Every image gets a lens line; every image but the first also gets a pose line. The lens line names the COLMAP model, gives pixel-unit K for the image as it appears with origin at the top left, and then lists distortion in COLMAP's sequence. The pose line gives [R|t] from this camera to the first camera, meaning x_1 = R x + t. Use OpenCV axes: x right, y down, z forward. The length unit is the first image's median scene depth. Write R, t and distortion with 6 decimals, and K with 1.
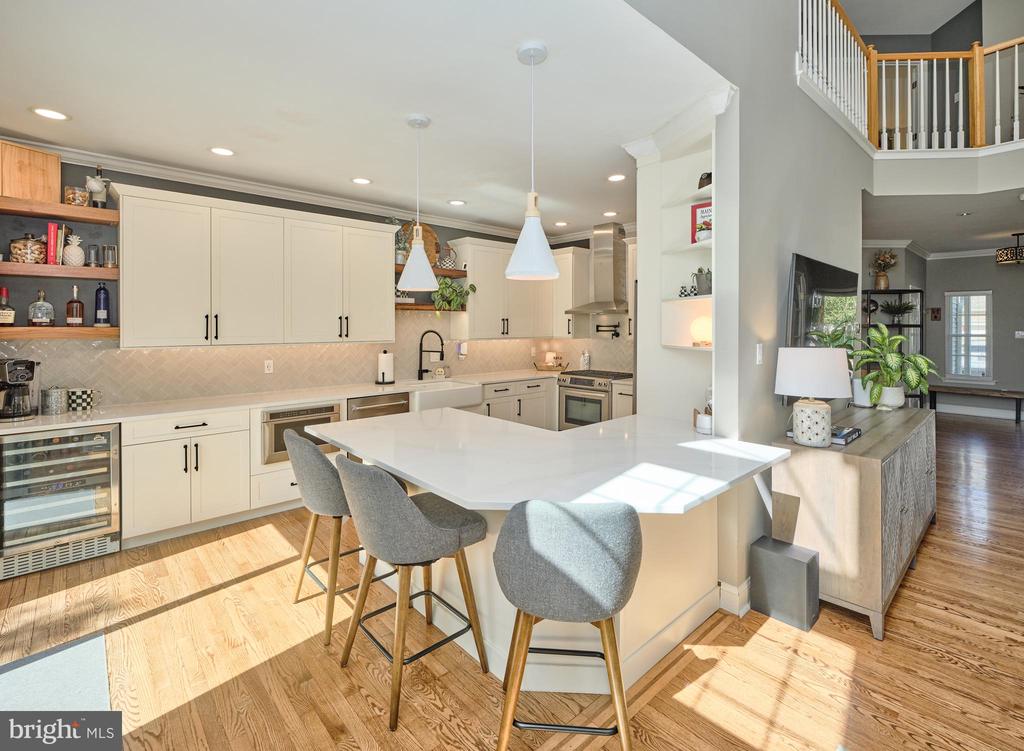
lens RADIAL K [[494.9, 0, 496.9], [0, 494.9, 323.6], [0, 0, 1]] dist [-0.000686, 0.001181]
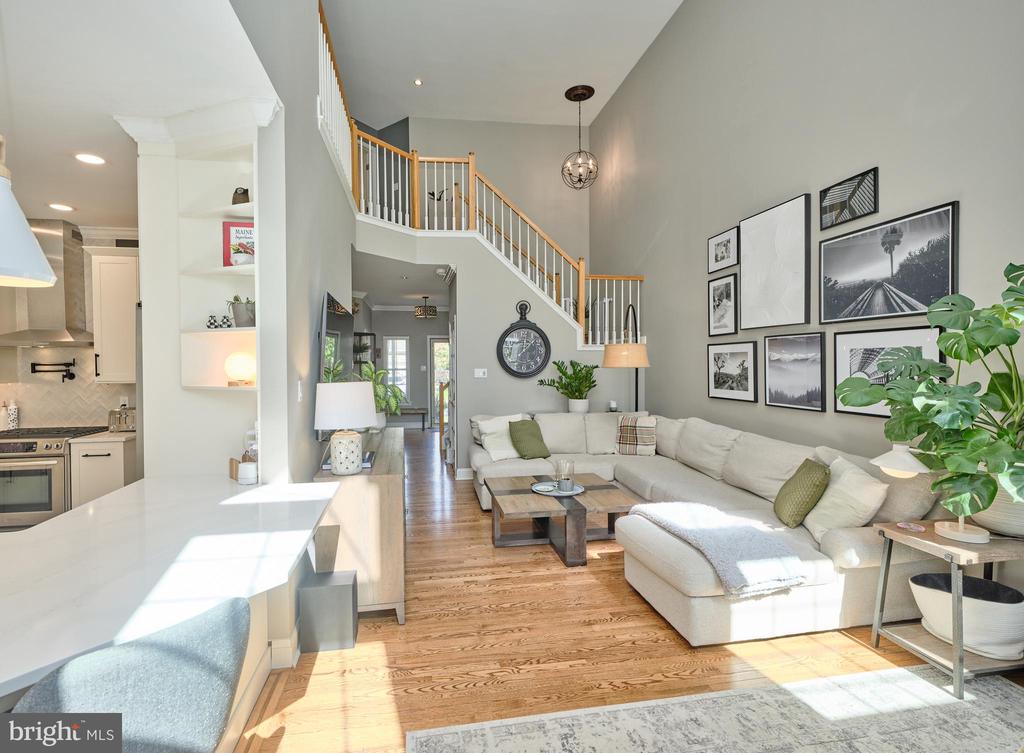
lens RADIAL K [[494.9, 0, 508.9], [0, 494.9, 370.2], [0, 0, 1]] dist [-0.000686, 0.001181]
pose [[0.523620, -0.018198, 0.851758, -0.084697], [0.002848, 0.999804, 0.019610, 0.002539], [-0.851947, -0.007842, 0.523569, 0.138672]]
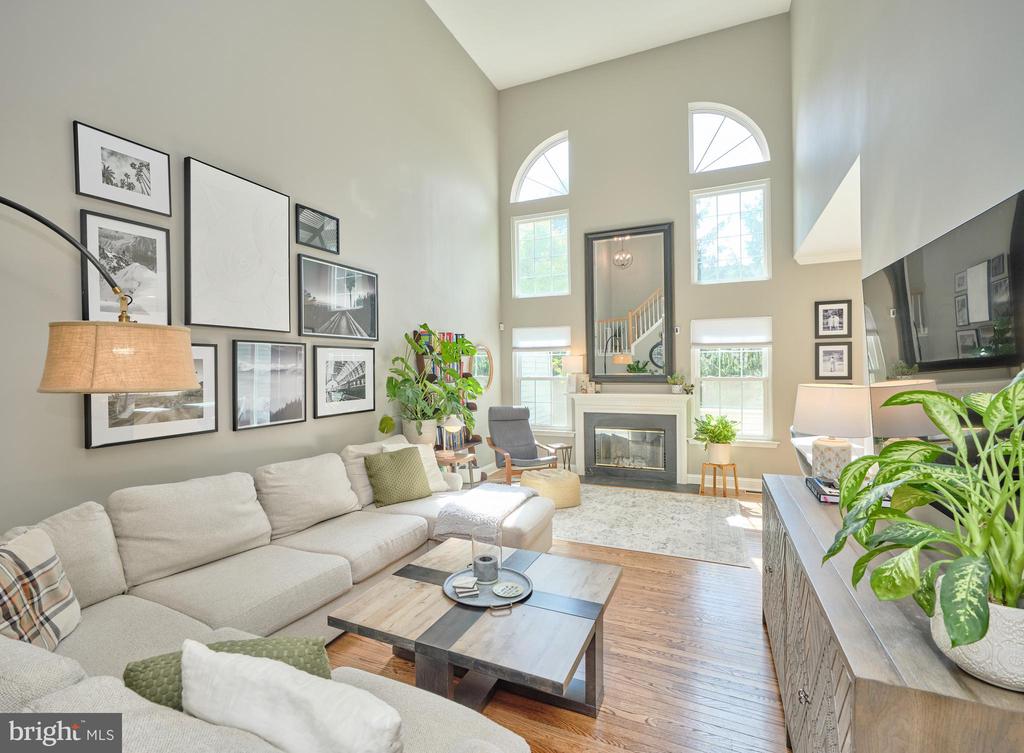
lens RADIAL K [[494.9, 0, 473.0], [0, 494.9, 369.2], [0, 0, 1]] dist [-0.000686, 0.001181]
pose [[-0.933992, 0.007624, -0.357211, 1.669266], [0.007679, 0.999970, 0.001262, 0.001650], [0.357210, -0.001564, -0.934023, 1.671322]]
